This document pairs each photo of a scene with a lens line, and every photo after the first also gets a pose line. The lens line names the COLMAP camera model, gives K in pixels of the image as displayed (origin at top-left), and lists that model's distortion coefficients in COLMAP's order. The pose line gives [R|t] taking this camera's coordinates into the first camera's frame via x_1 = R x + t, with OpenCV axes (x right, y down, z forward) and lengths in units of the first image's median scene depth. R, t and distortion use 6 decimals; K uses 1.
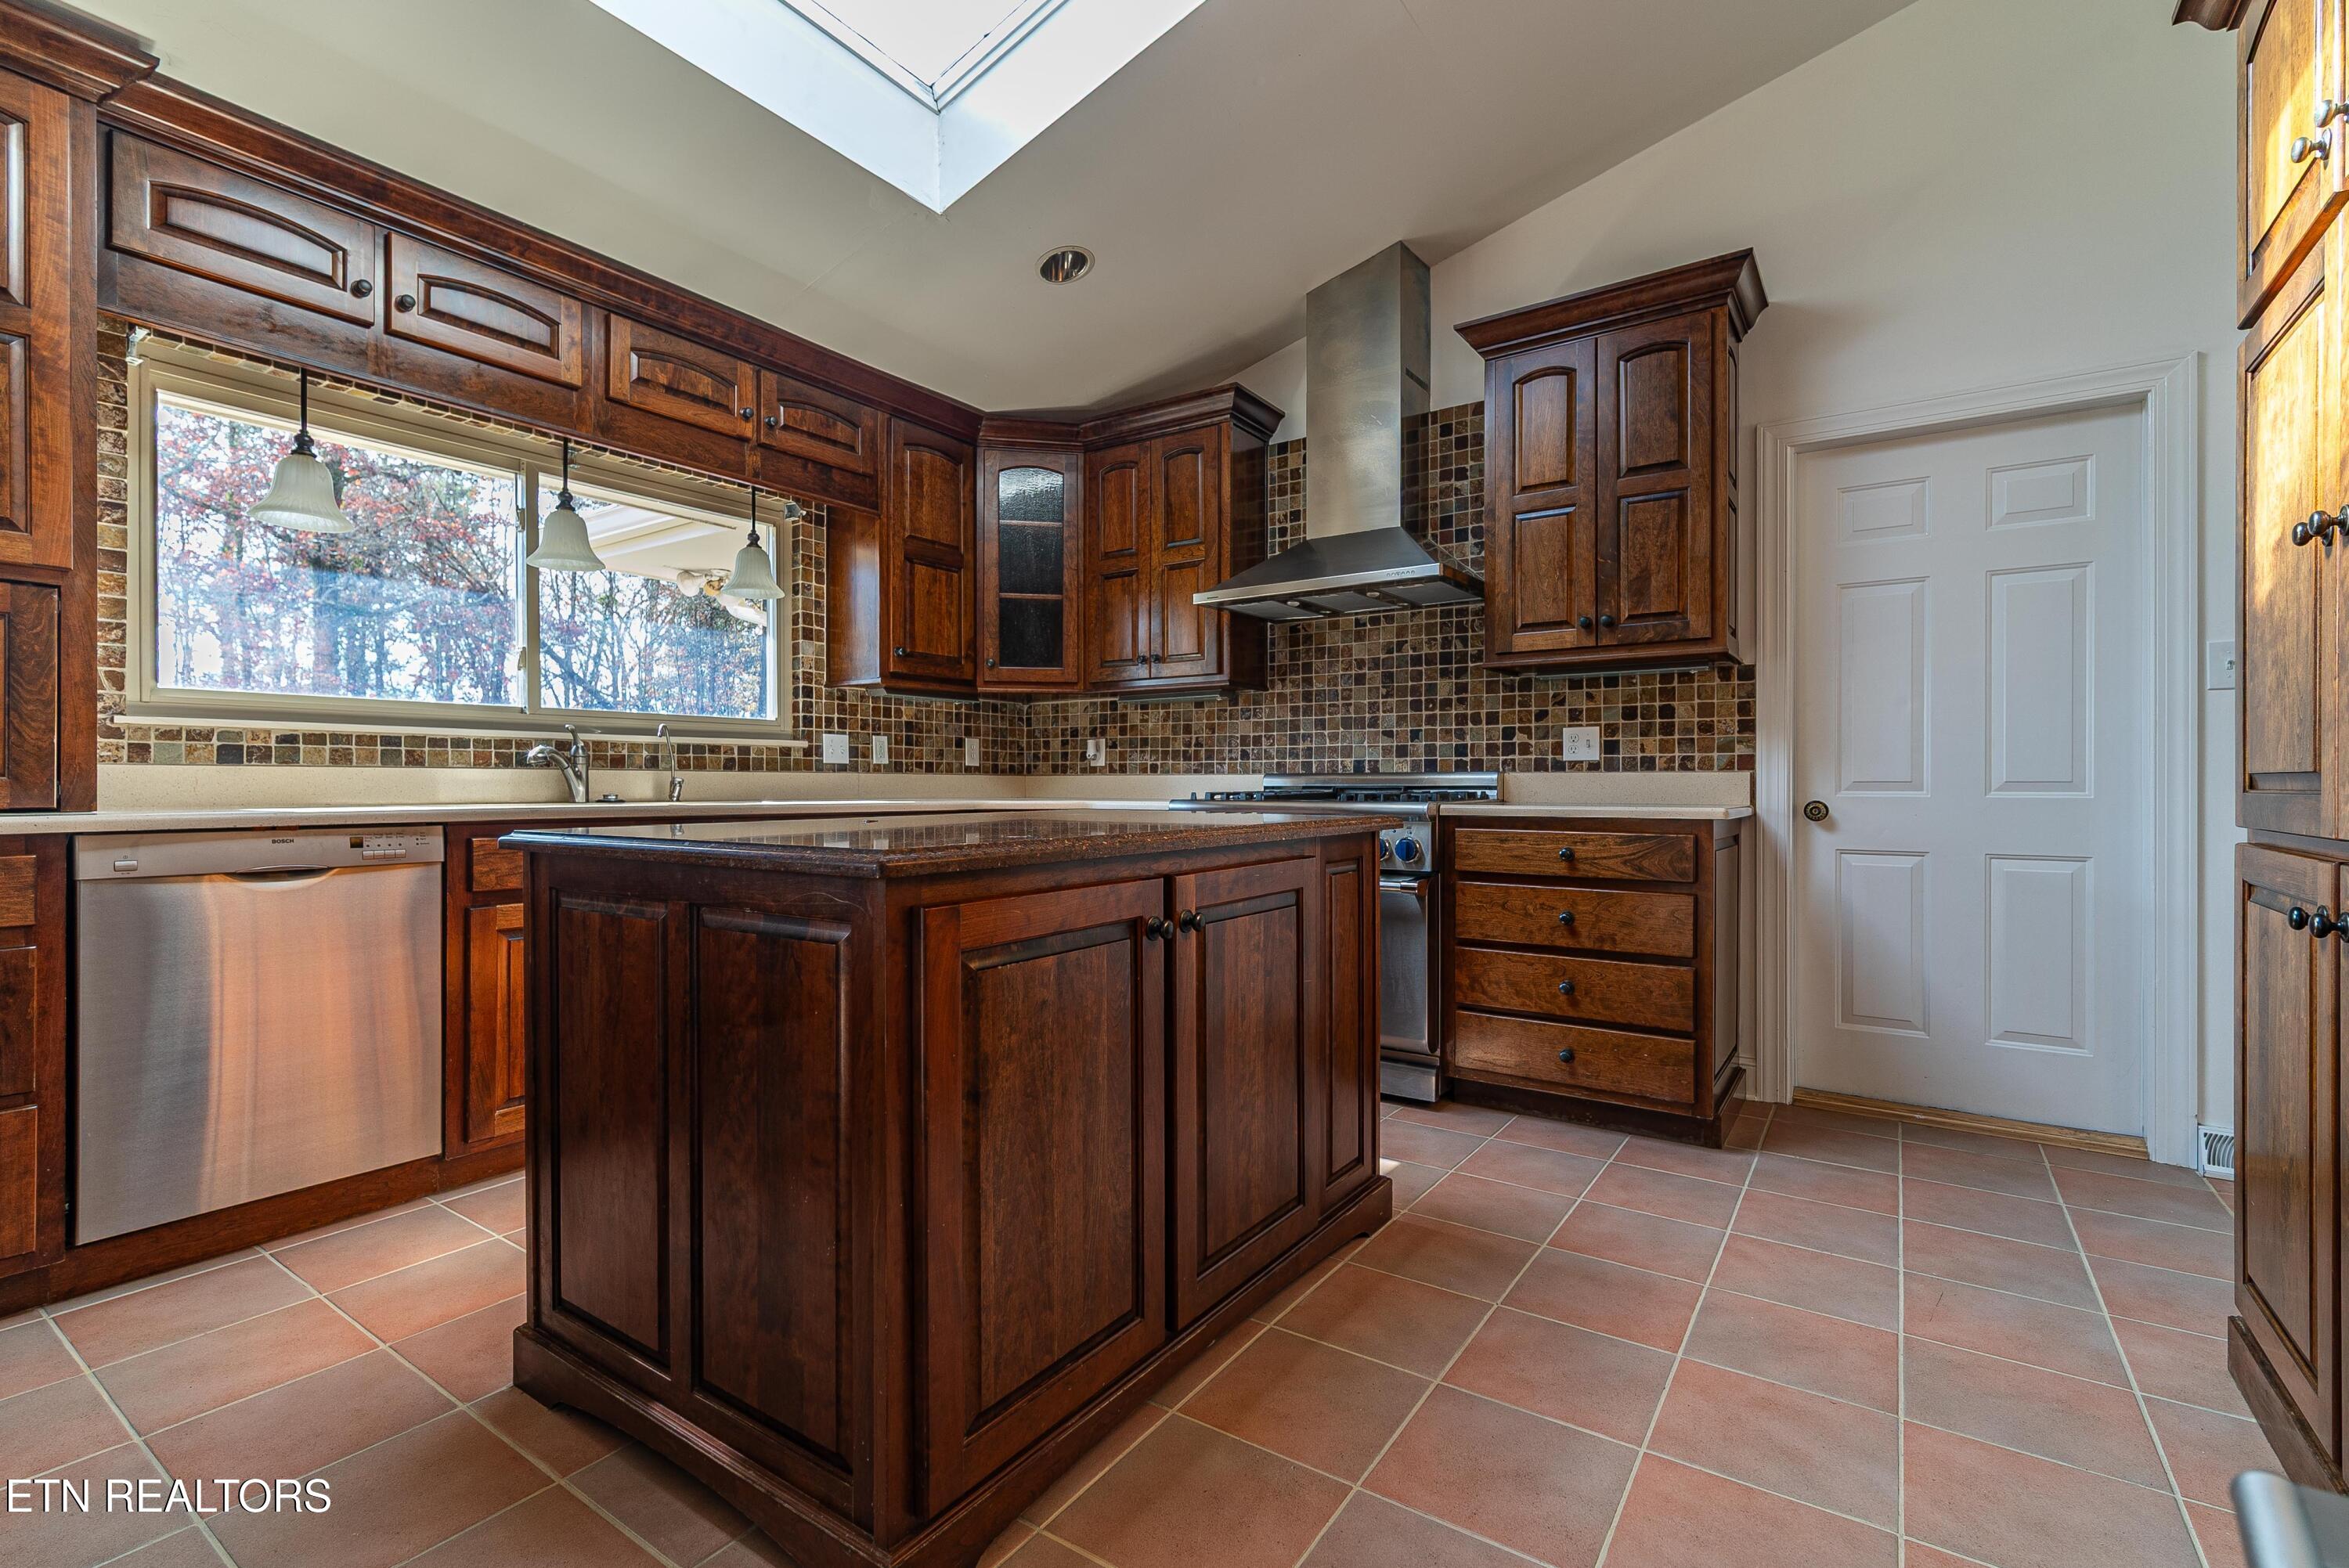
lens RADIAL K [[1032.4, 0, 1169.0], [0, 1032.4, 786.6], [0, 0, 1]] dist [-0.011641, -0.000251]
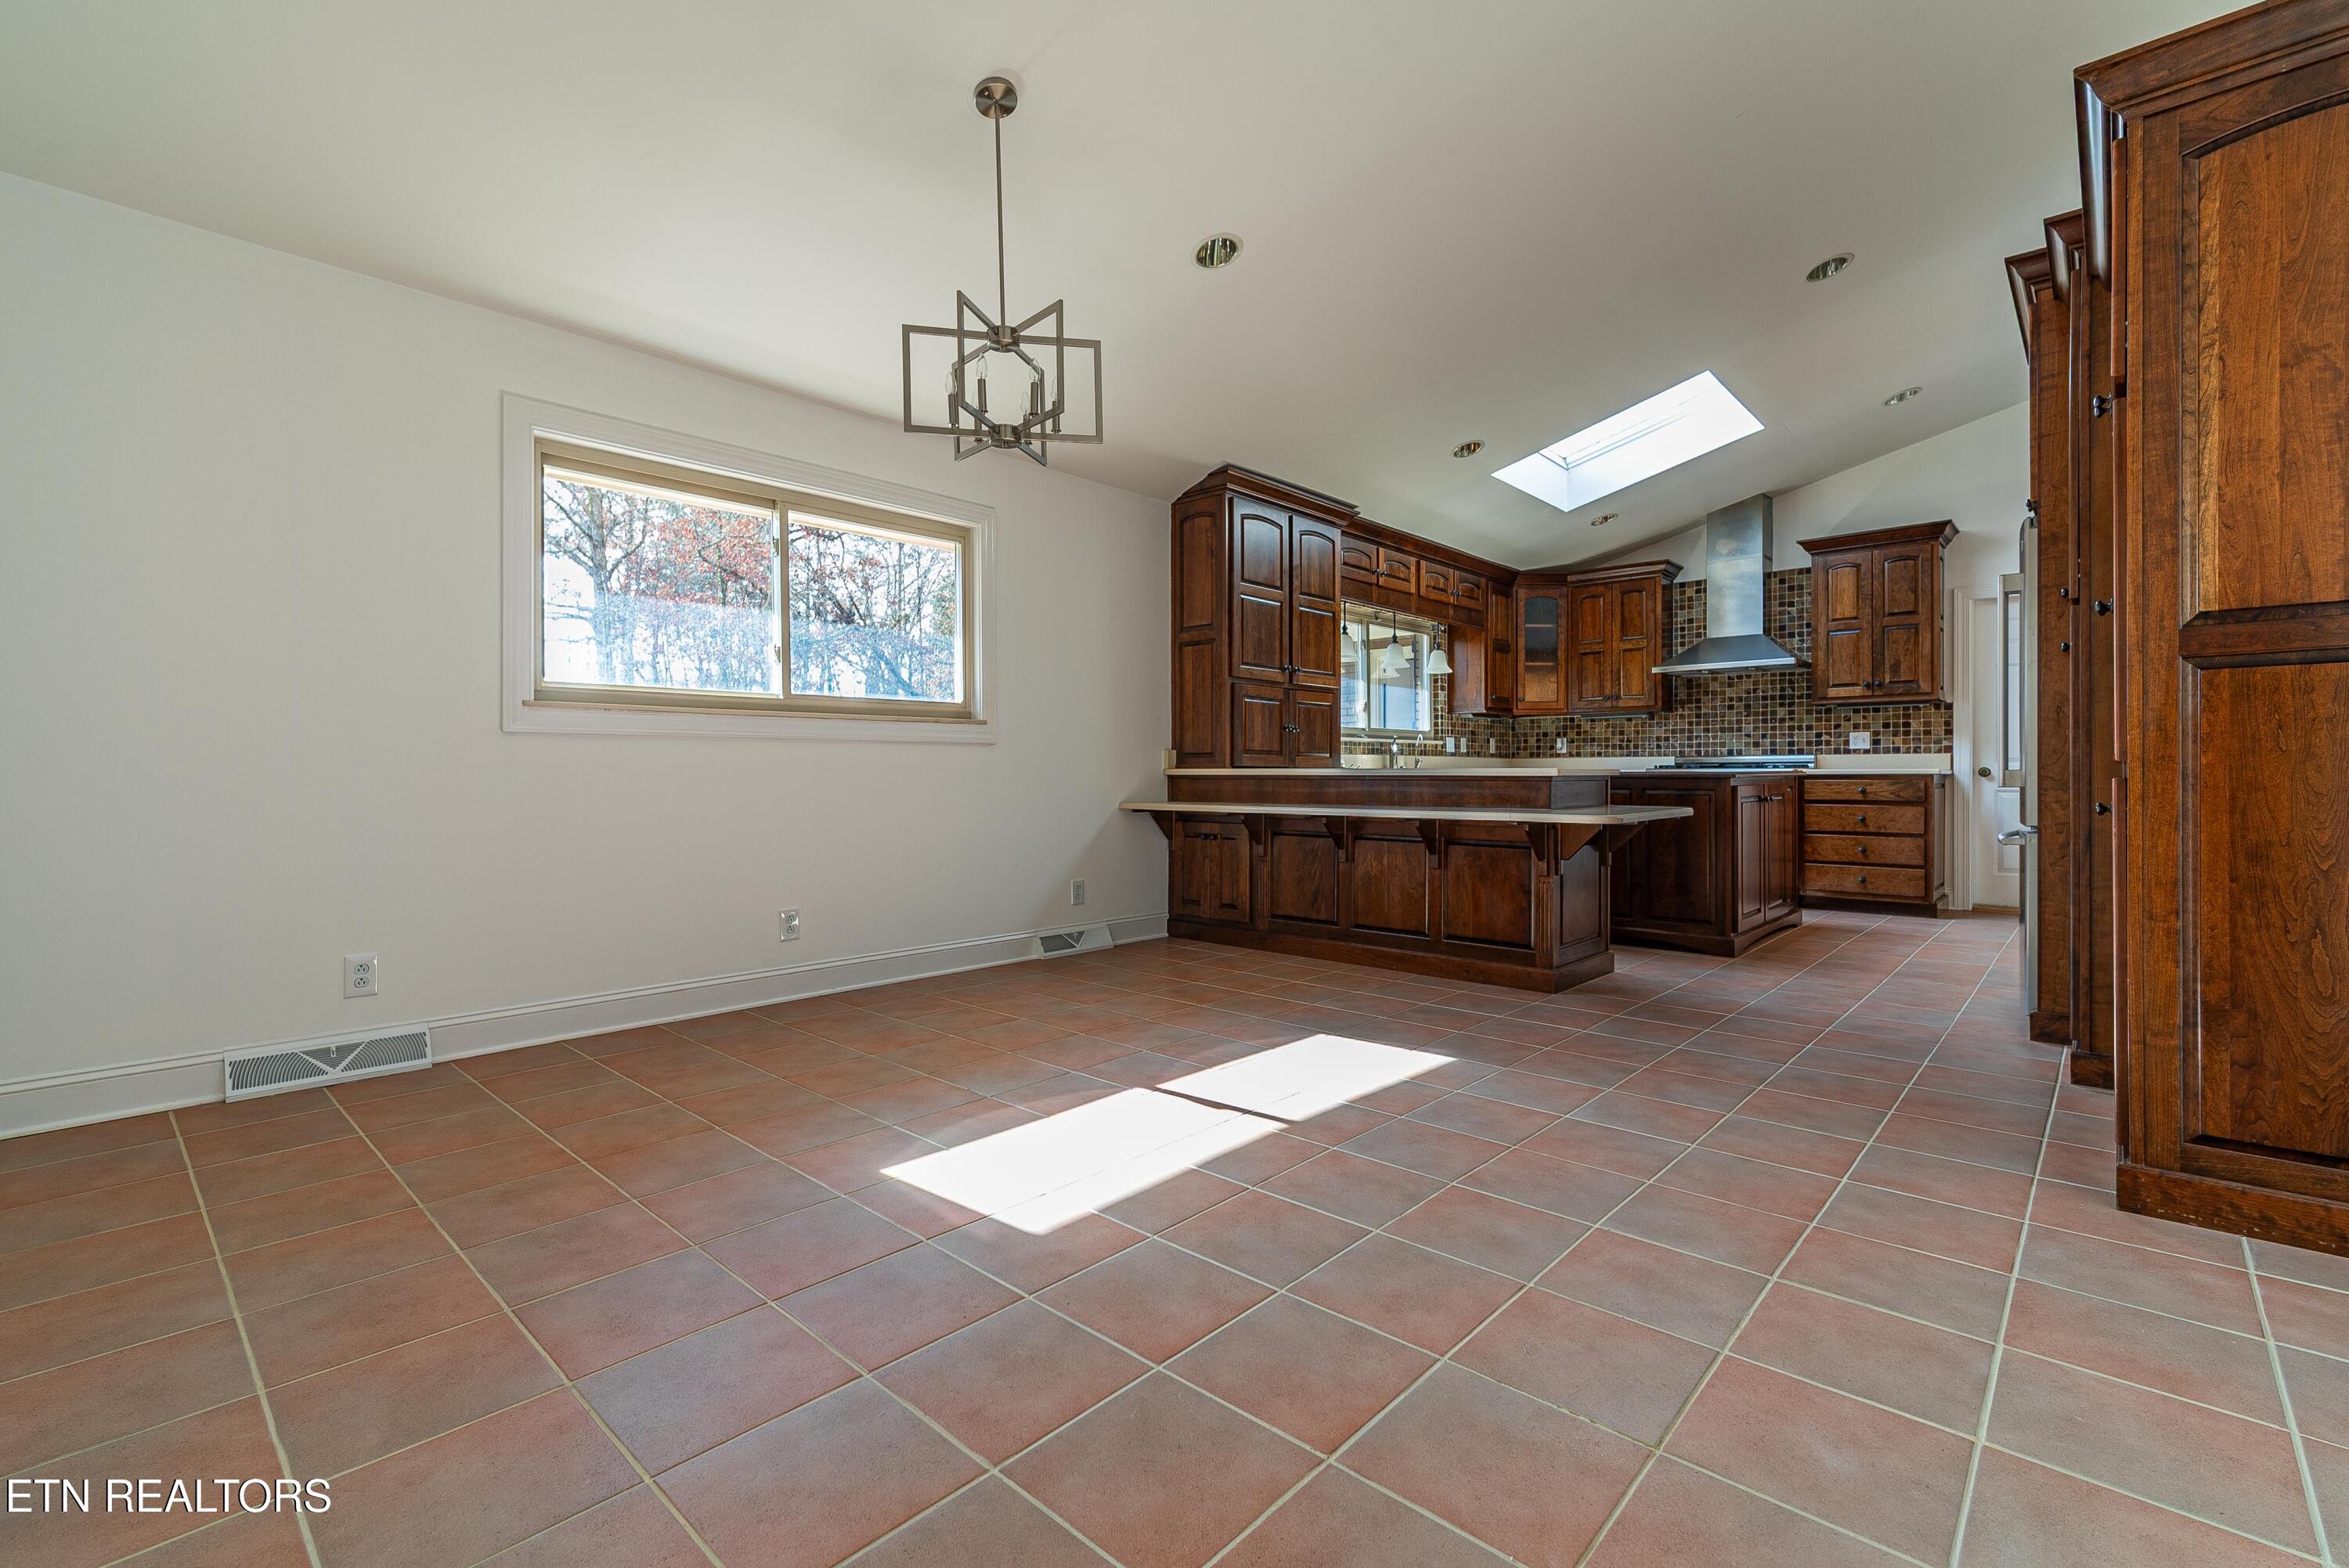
lens RADIAL K [[1032.4, 0, 1163.7], [0, 1032.4, 779.0], [0, 0, 1]] dist [-0.011641, -0.000251]
pose [[0.991135, -0.002054, -0.132846, -0.675135], [0.002447, 0.999993, 0.002795, 0.025044], [0.132840, -0.003095, 0.991133, -1.161800]]
